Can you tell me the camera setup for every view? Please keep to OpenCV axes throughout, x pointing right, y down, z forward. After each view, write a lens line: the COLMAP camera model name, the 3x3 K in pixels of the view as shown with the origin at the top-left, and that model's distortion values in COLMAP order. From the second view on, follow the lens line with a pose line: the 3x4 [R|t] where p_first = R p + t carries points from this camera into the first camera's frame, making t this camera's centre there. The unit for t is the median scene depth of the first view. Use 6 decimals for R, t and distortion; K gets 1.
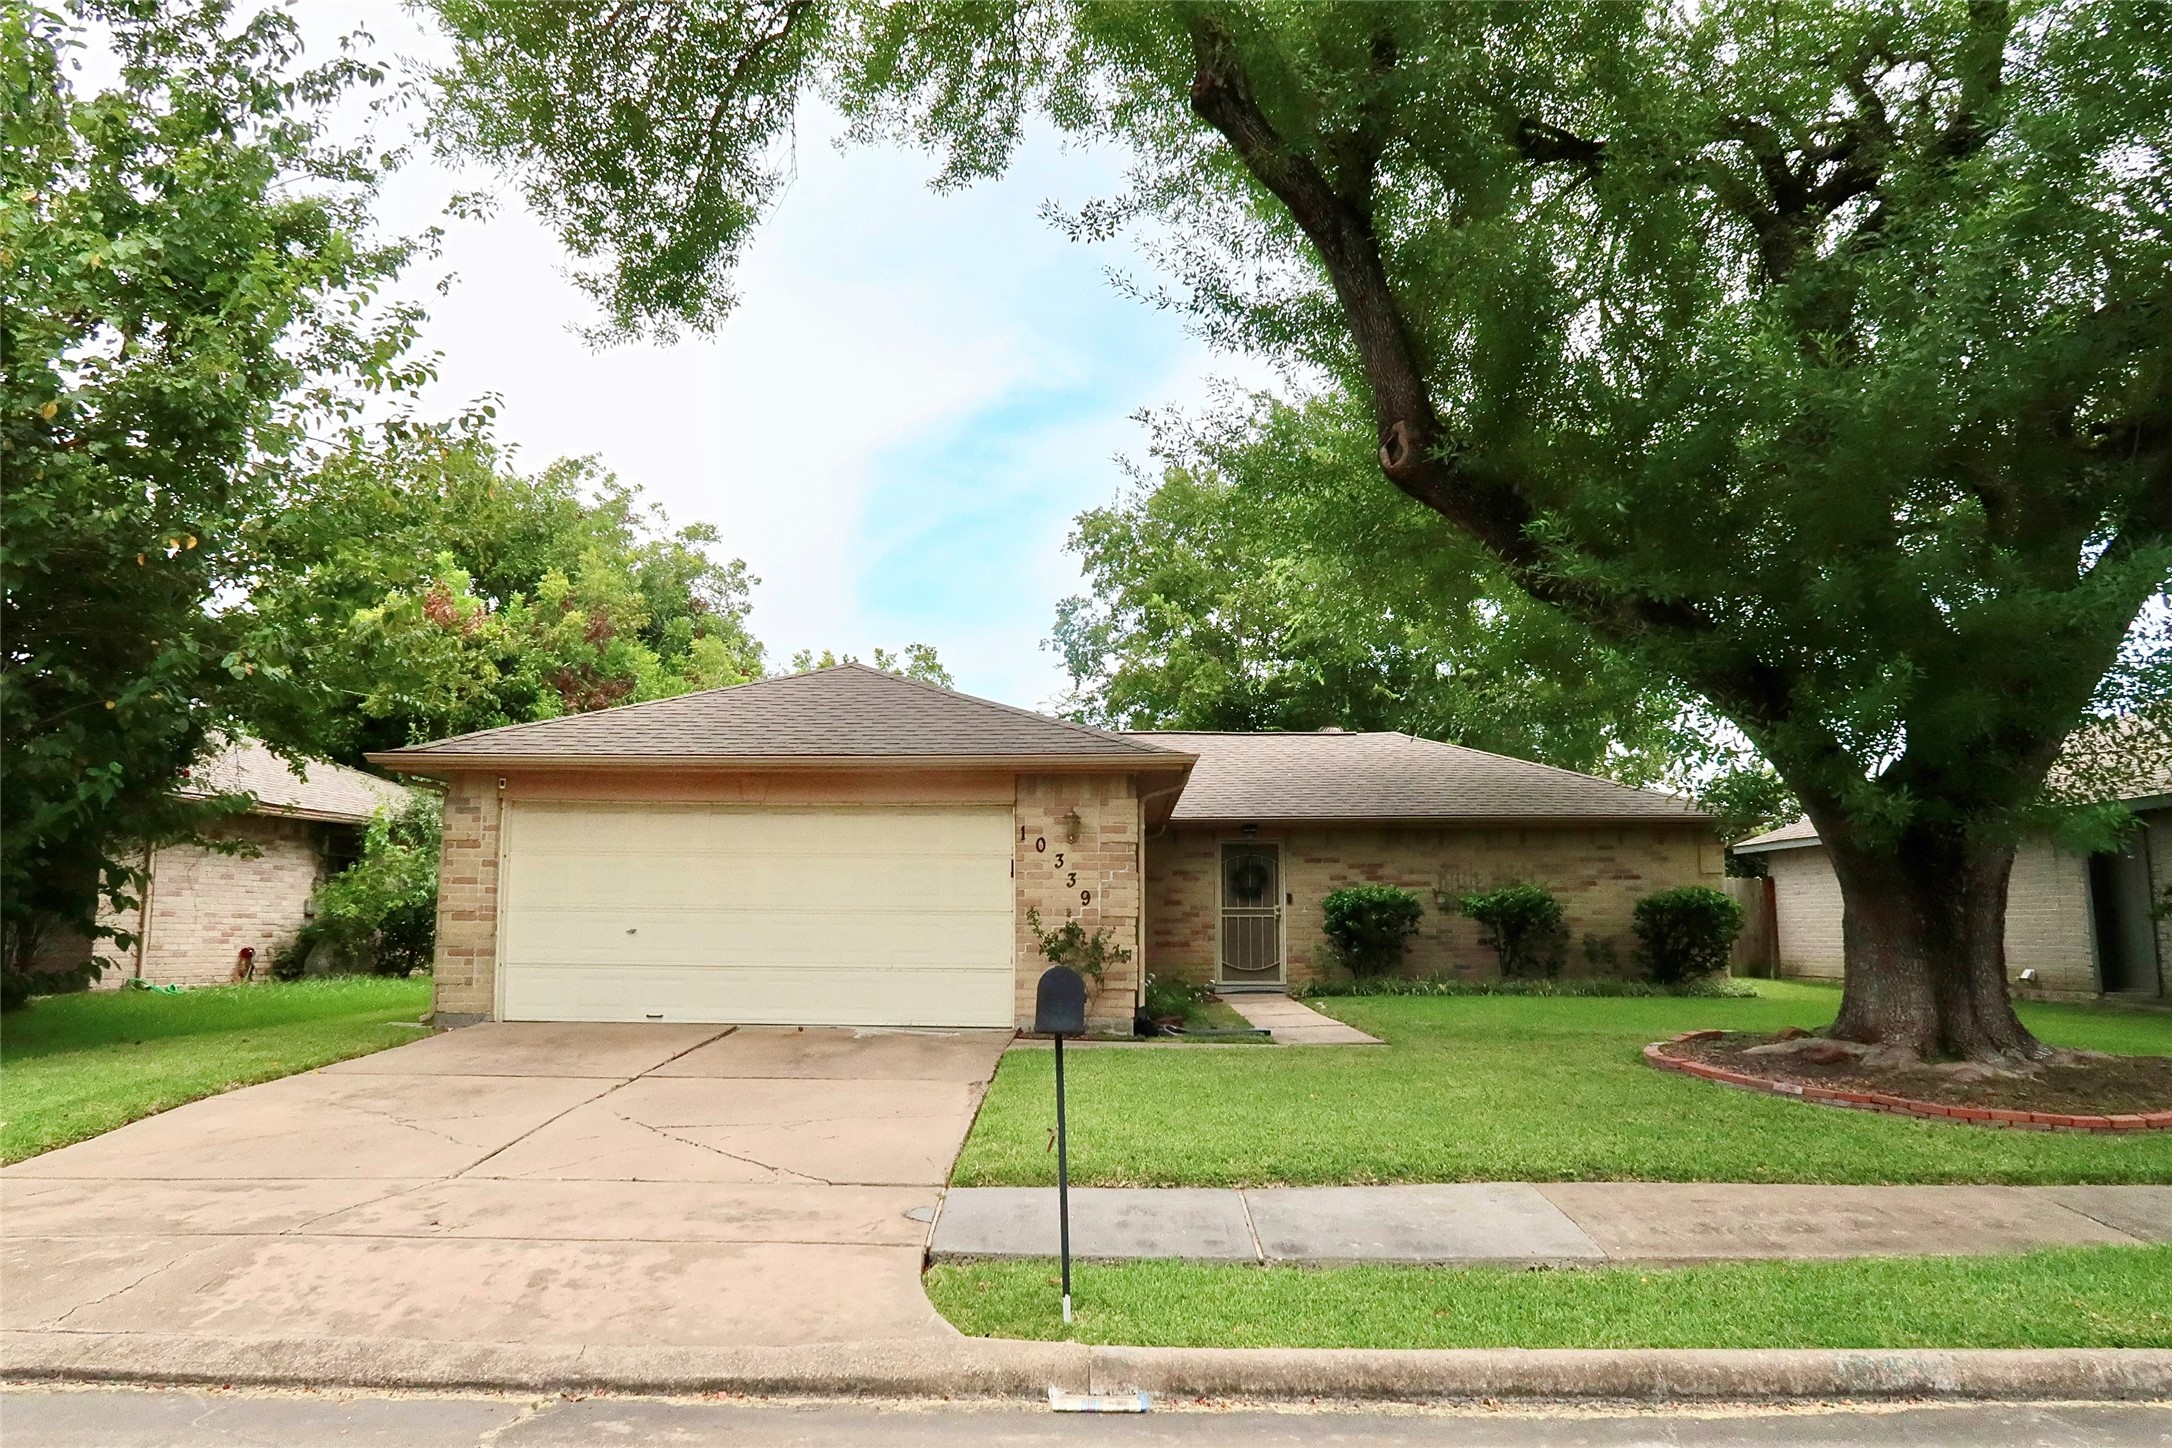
lens RADIAL K [[1519.4, 0, 1085.4], [0, 1519.4, 725.1], [0, 0, 1]] dist [0.004379, -0.002869]
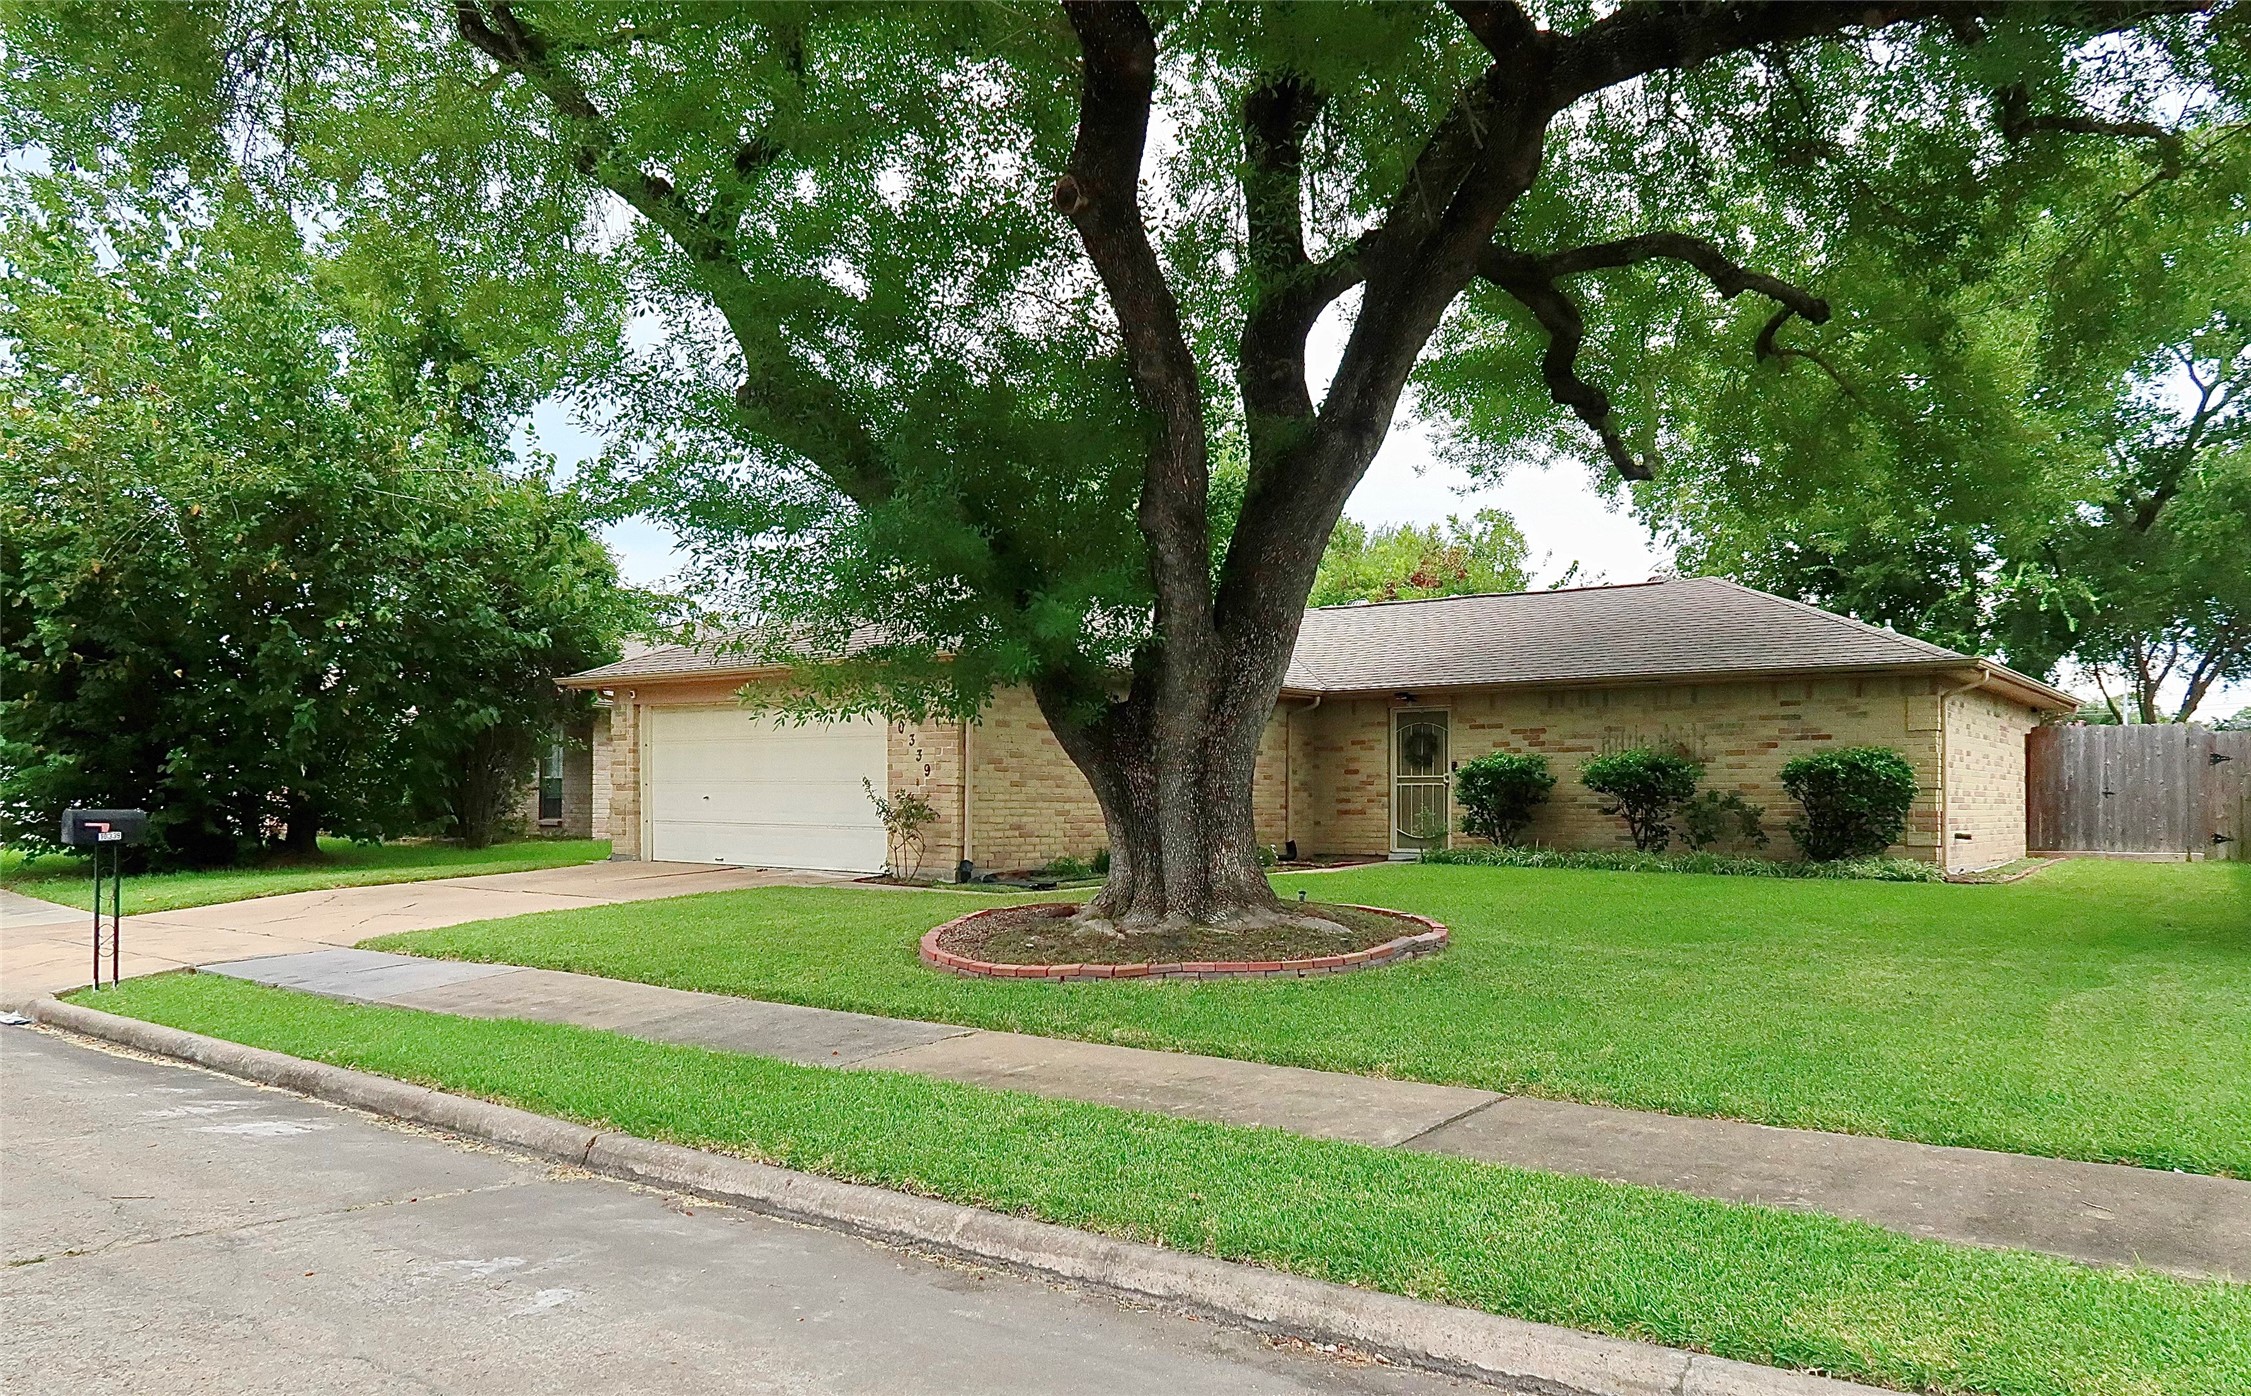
lens RADIAL K [[1589.5, 0, 1123.6], [0, 1589.5, 700.8], [0, 0, 1]] dist [-0.005334, -0.002037]
pose [[0.807478, -0.036204, -0.588785, 0.578981], [0.077980, 0.995907, 0.045705, 0.008258], [0.584720, -0.082819, 0.806996, 0.048115]]
